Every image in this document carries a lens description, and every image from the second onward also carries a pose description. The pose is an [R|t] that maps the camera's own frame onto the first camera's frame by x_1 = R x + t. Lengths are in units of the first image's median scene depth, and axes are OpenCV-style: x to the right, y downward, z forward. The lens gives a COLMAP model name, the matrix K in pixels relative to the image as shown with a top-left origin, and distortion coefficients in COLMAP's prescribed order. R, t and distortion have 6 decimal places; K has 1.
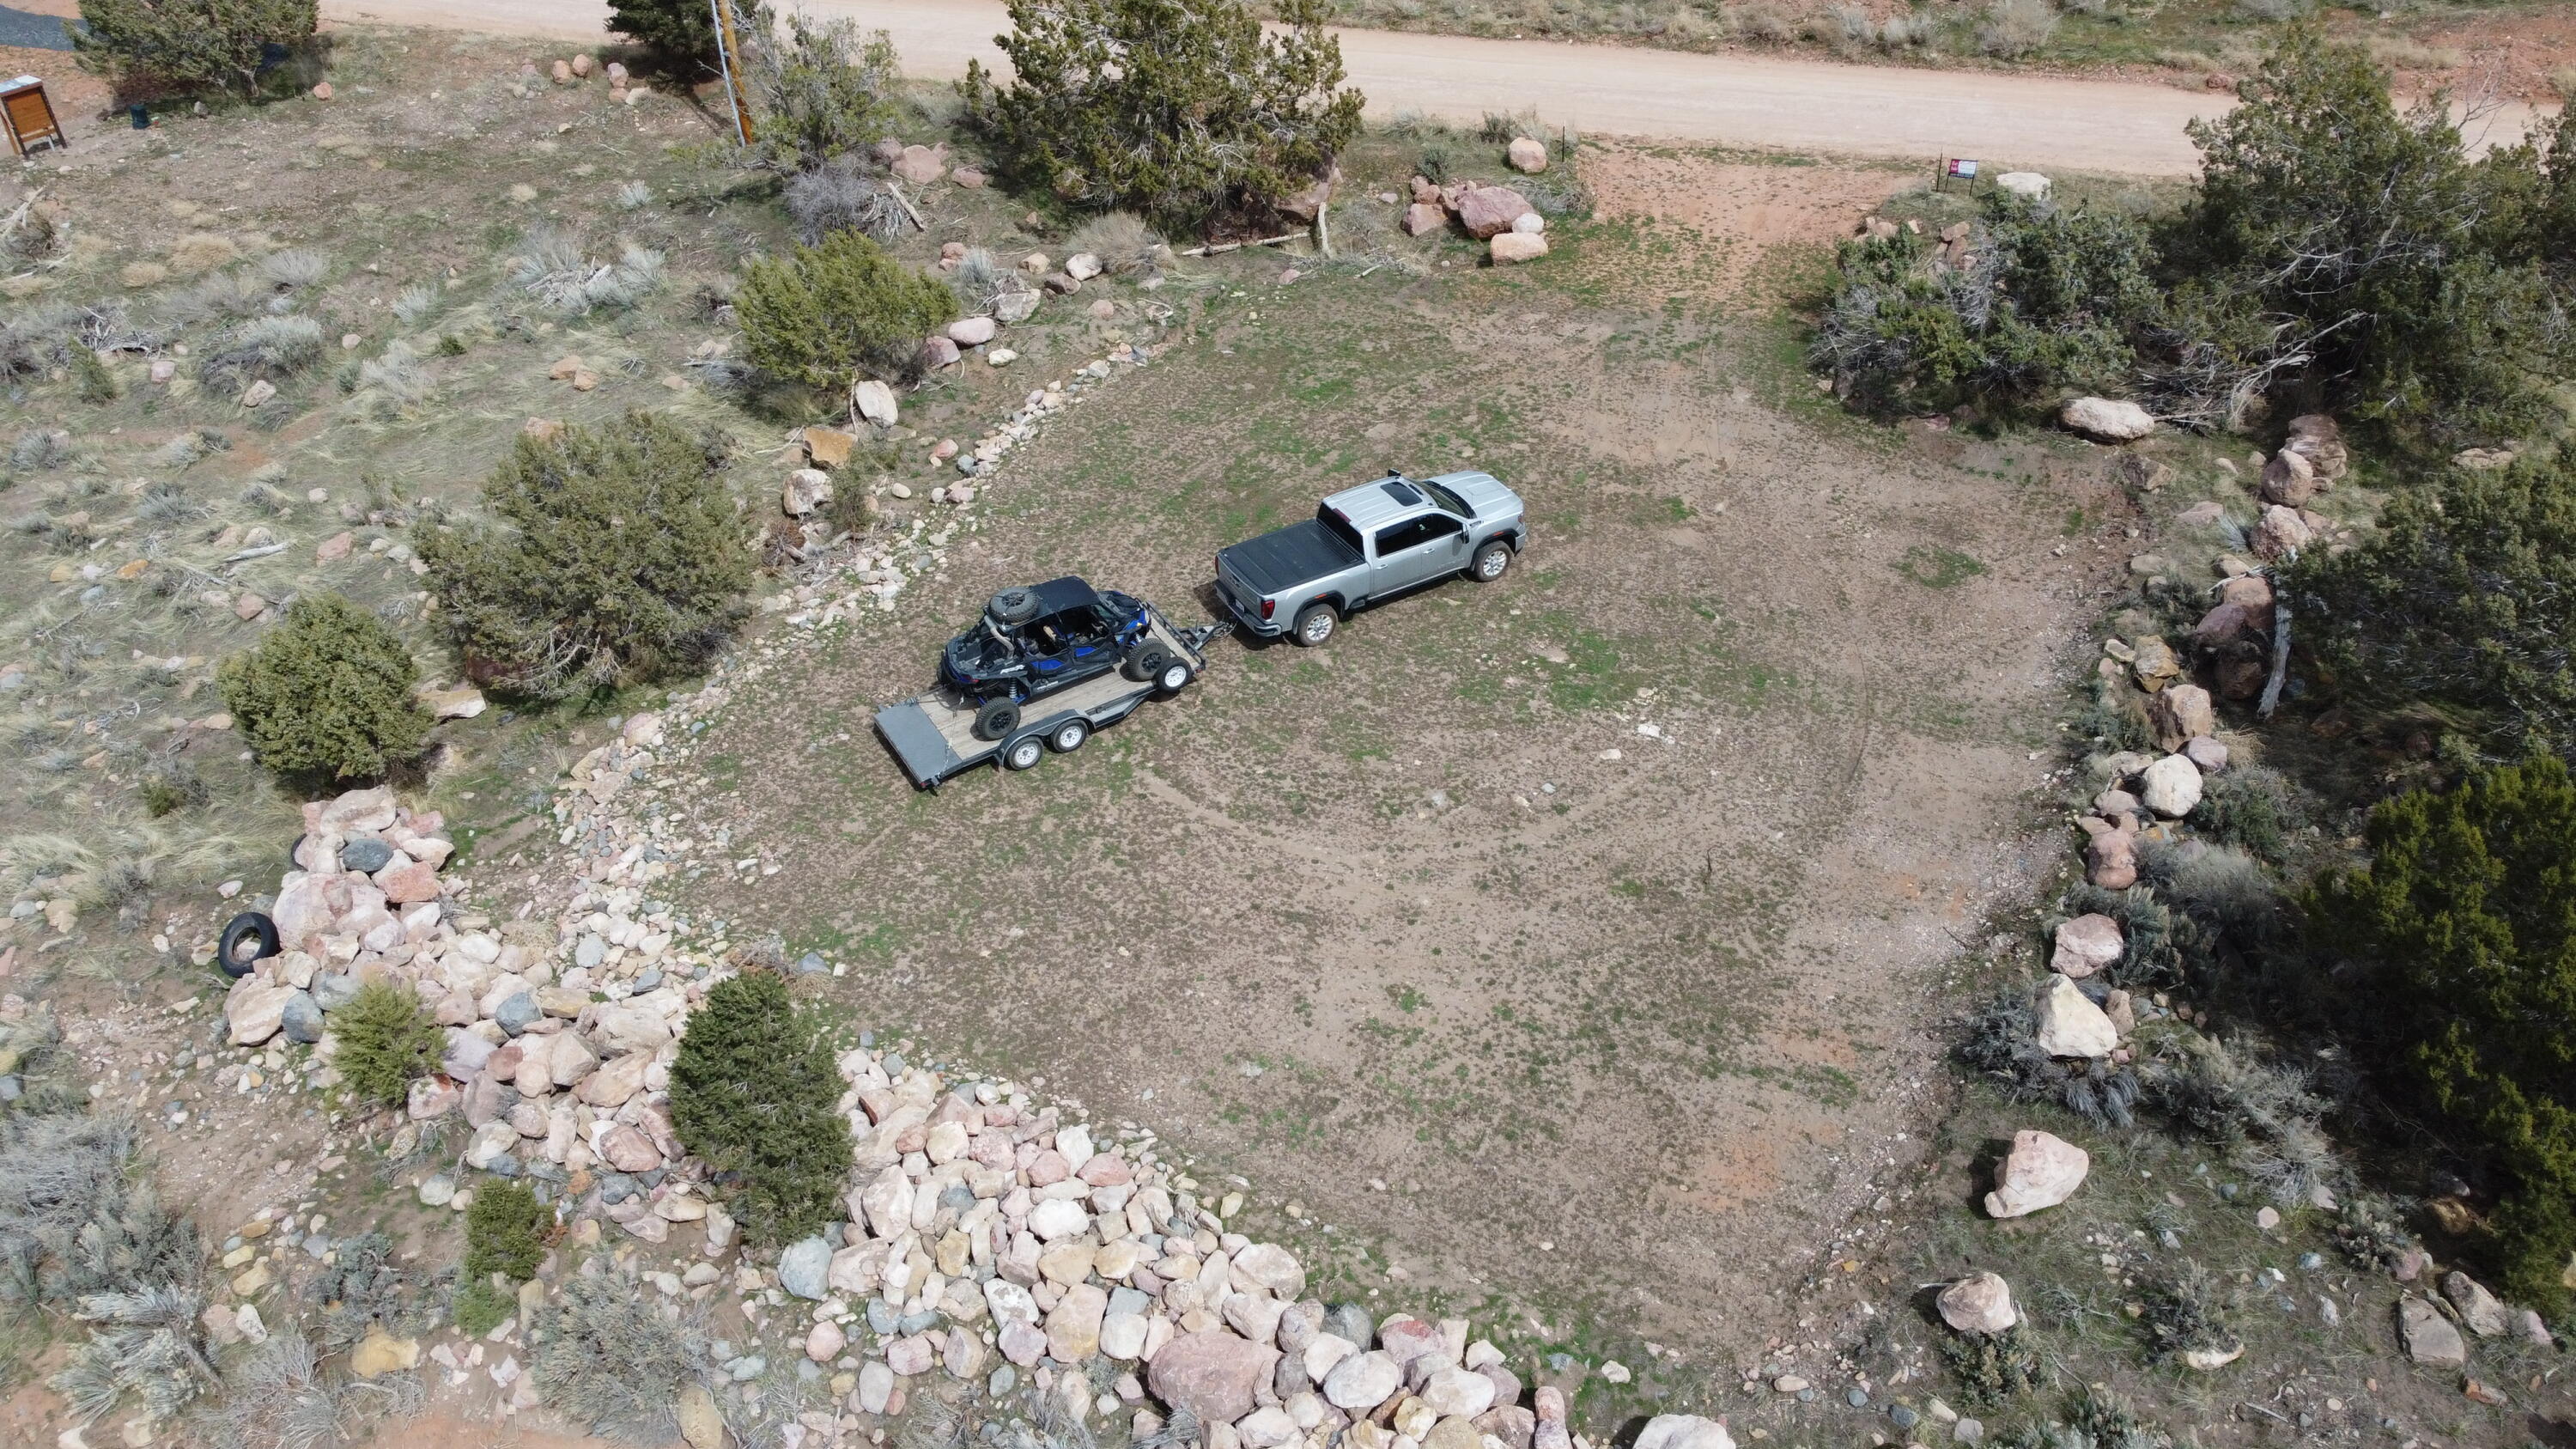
lens RADIAL K [[1954.0, 0, 1277.3], [0, 1954.0, 719.7], [0, 0, 1]] dist [0.000003, -0.008947]
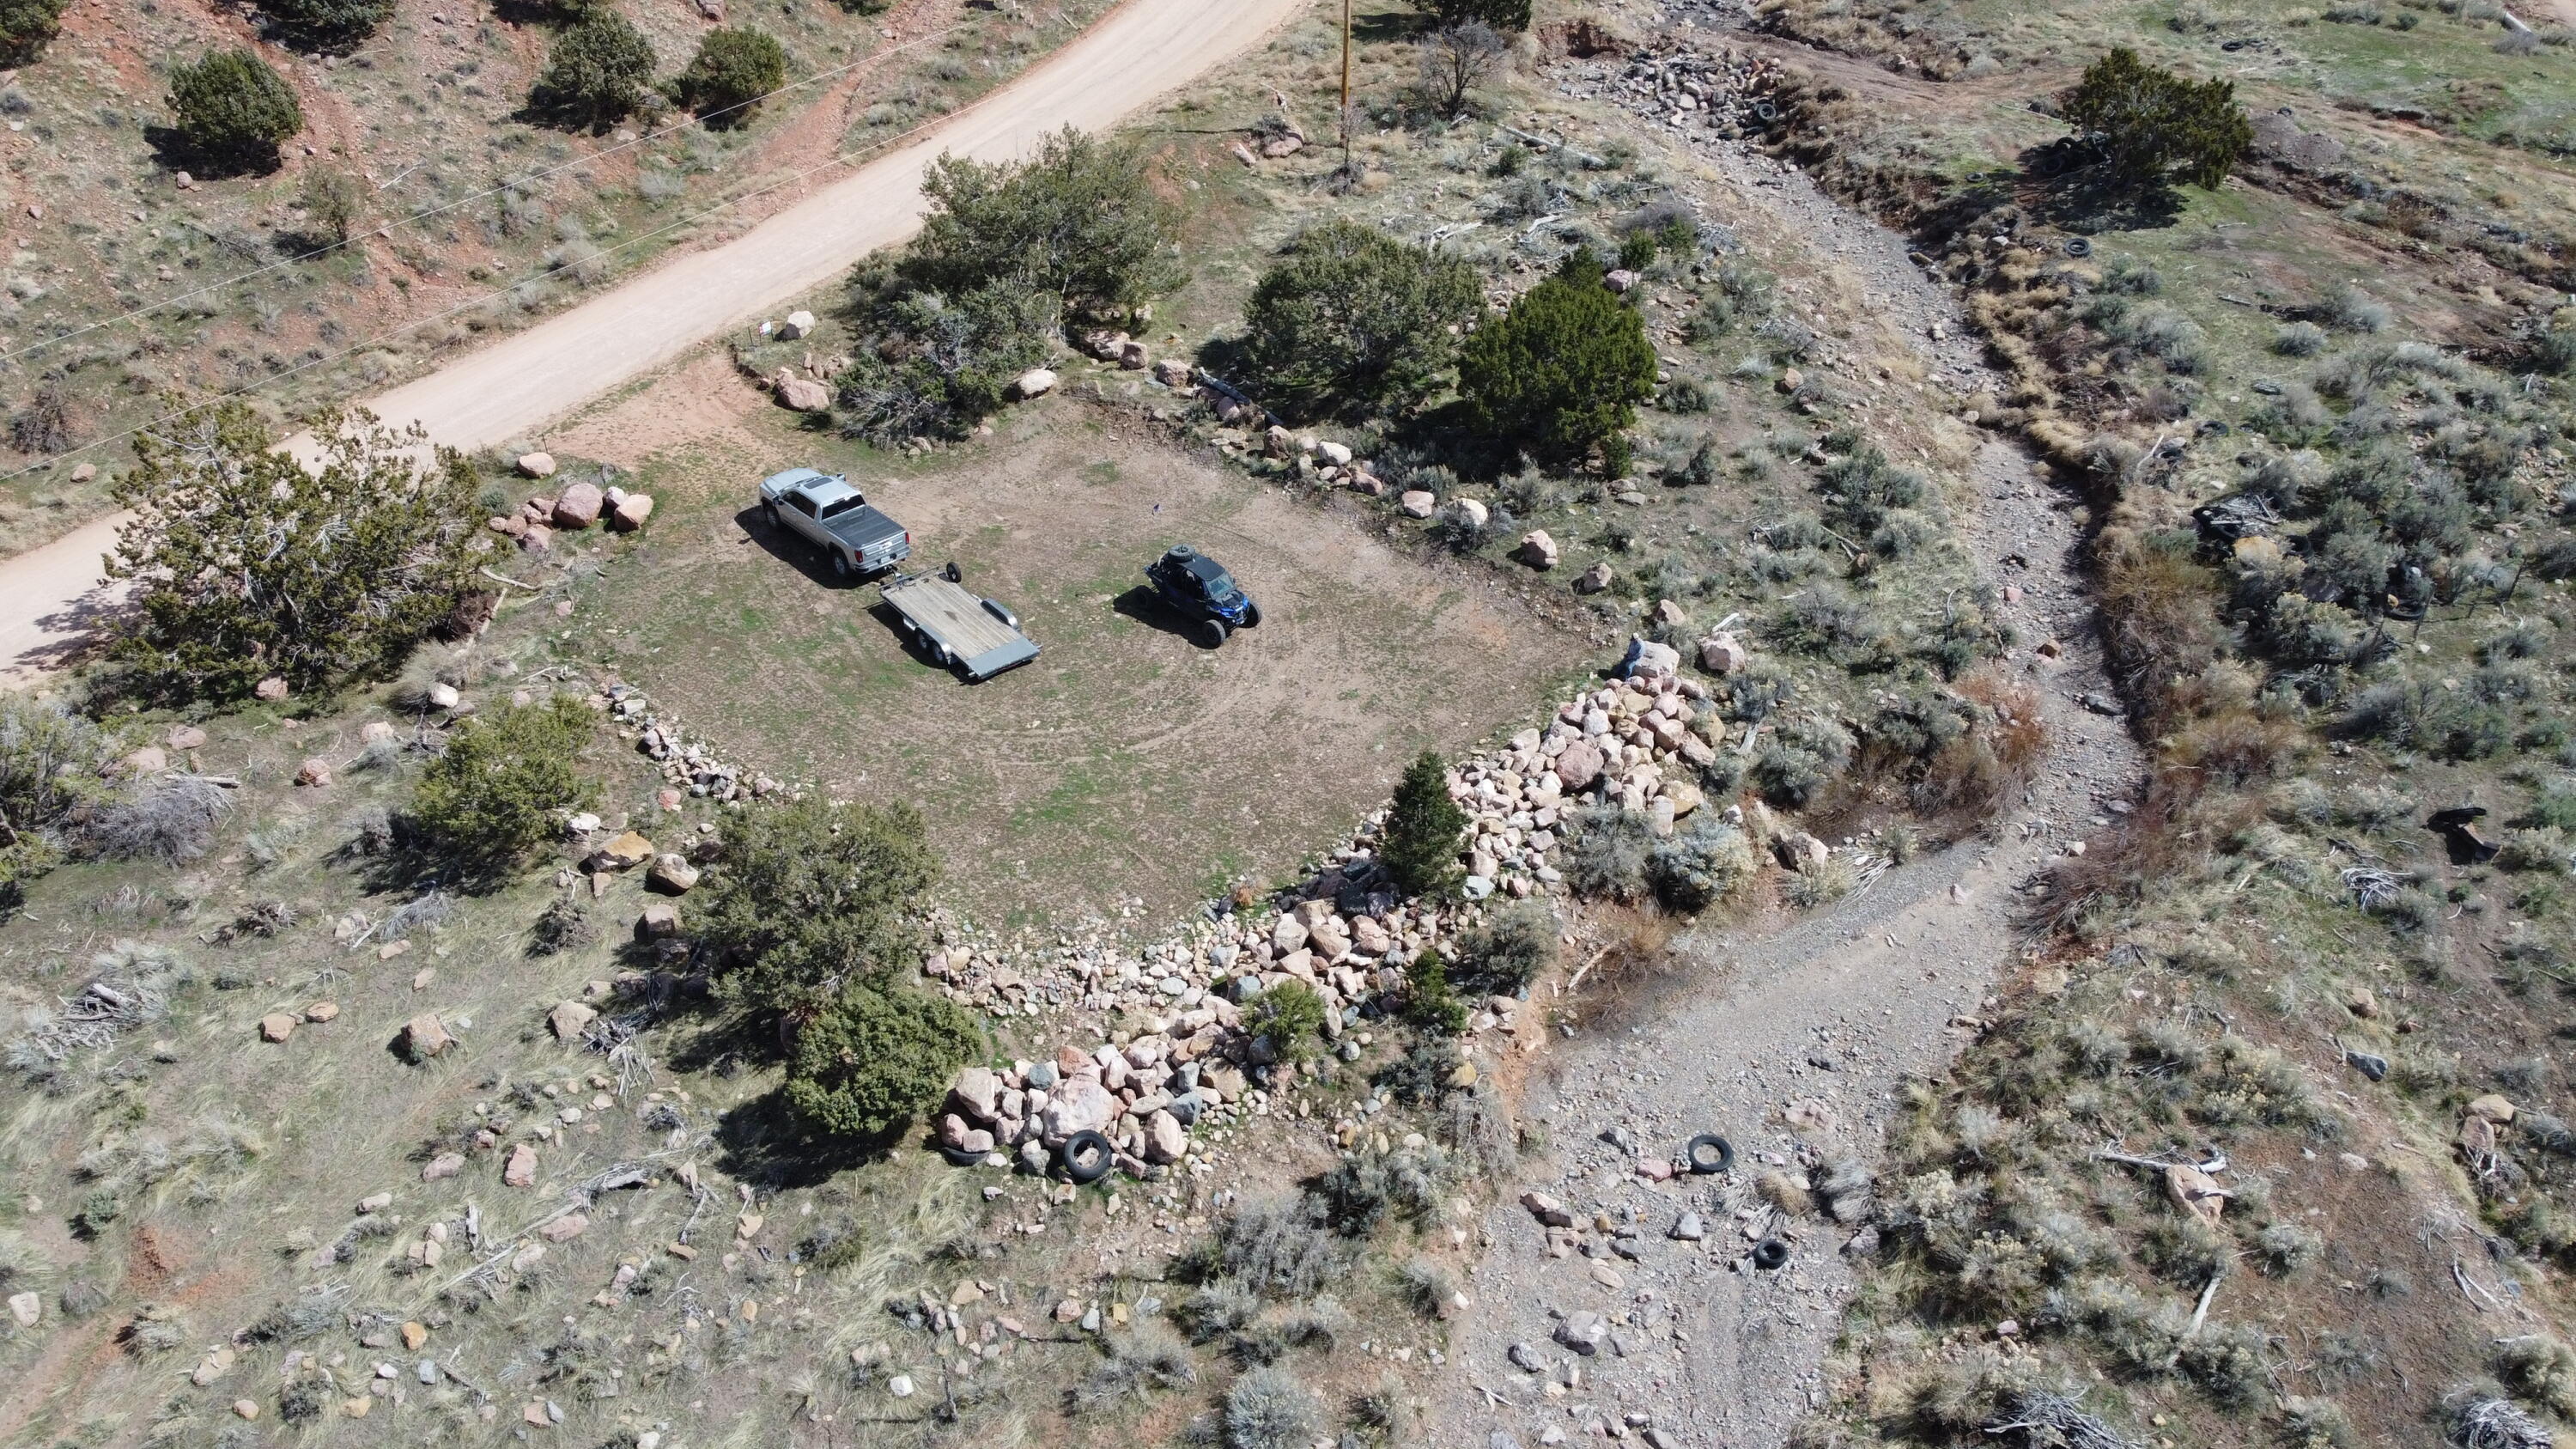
lens RADIAL K [[1954.0, 0, 1280.0], [0, 1954.0, 715.0], [0, 0, 1]] dist [0.000003, -0.008947]
pose [[0.254963, -0.539199, 0.802657, -1.126493], [0.600847, 0.738727, 0.305394, -0.351519], [-0.757612, 0.404410, 0.512324, 0.067358]]
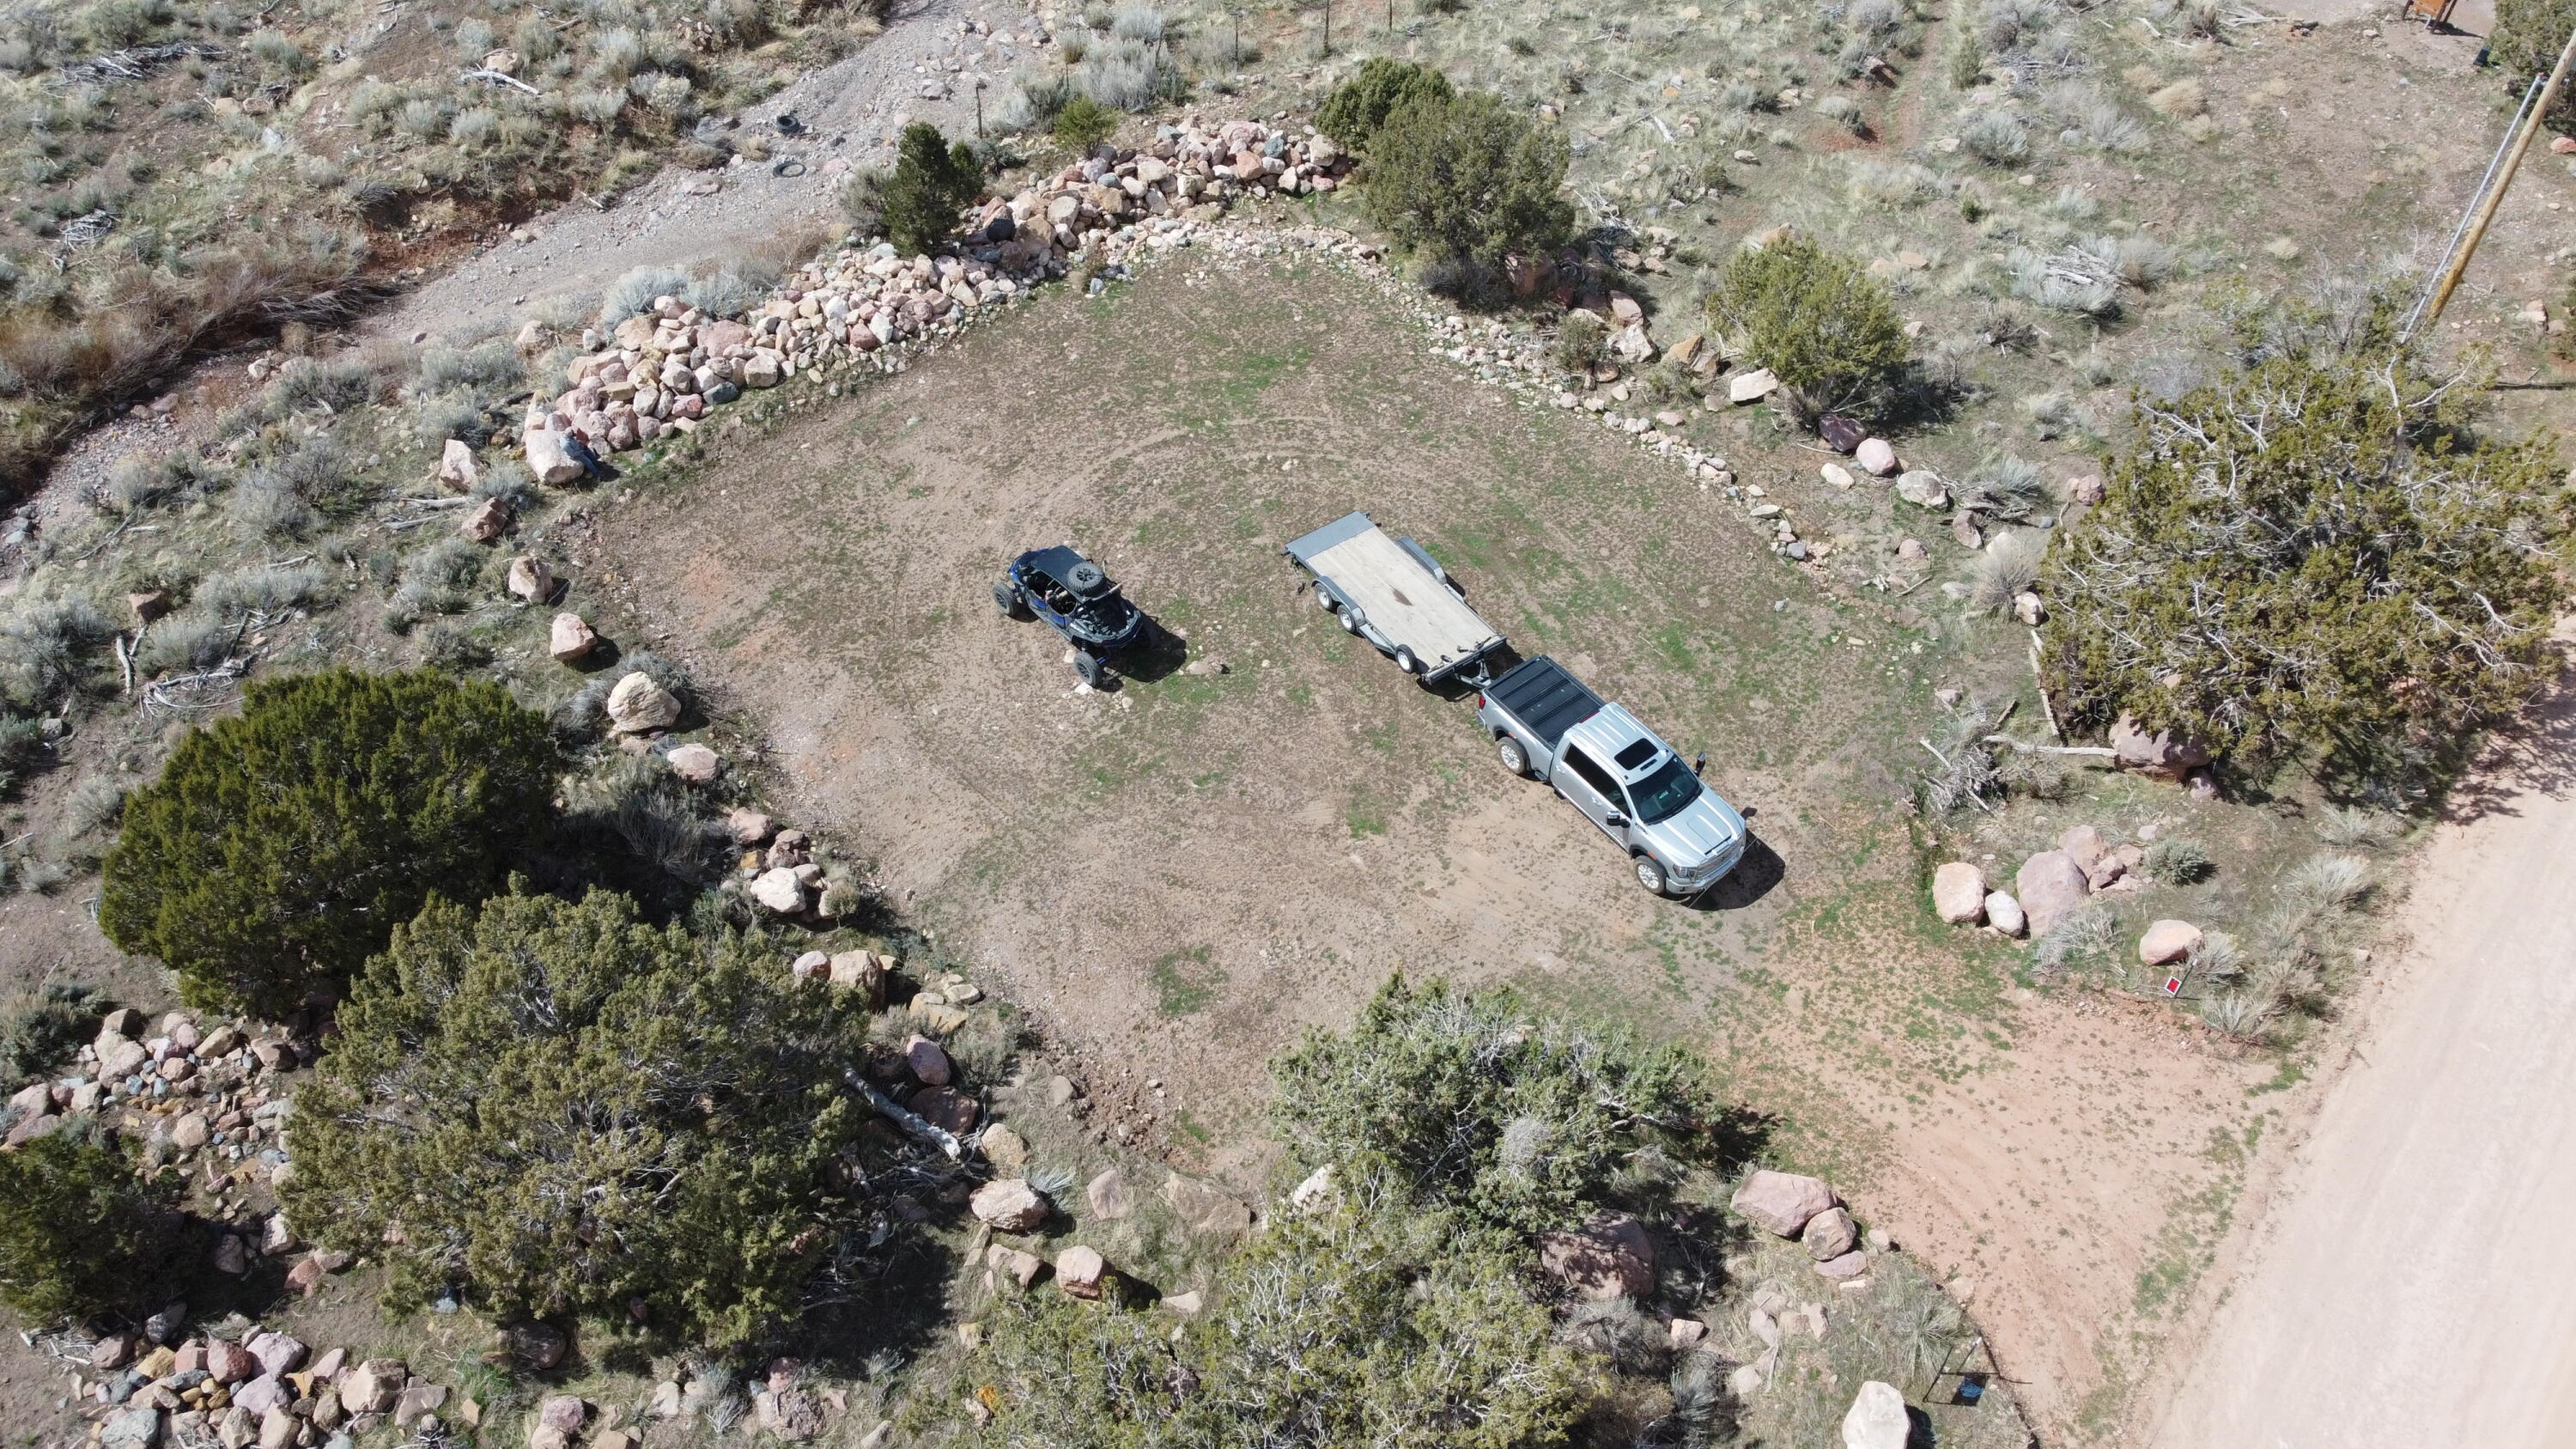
lens RADIAL K [[1954.0, 0, 1275.4], [0, 1954.0, 709.6], [0, 0, 1]] dist [0.000003, -0.008947]
pose [[-0.340139, 0.703397, -0.624130, 0.830360], [-0.586503, 0.360117, 0.725486, -0.856510], [0.735064, 0.612820, 0.290055, 0.653310]]
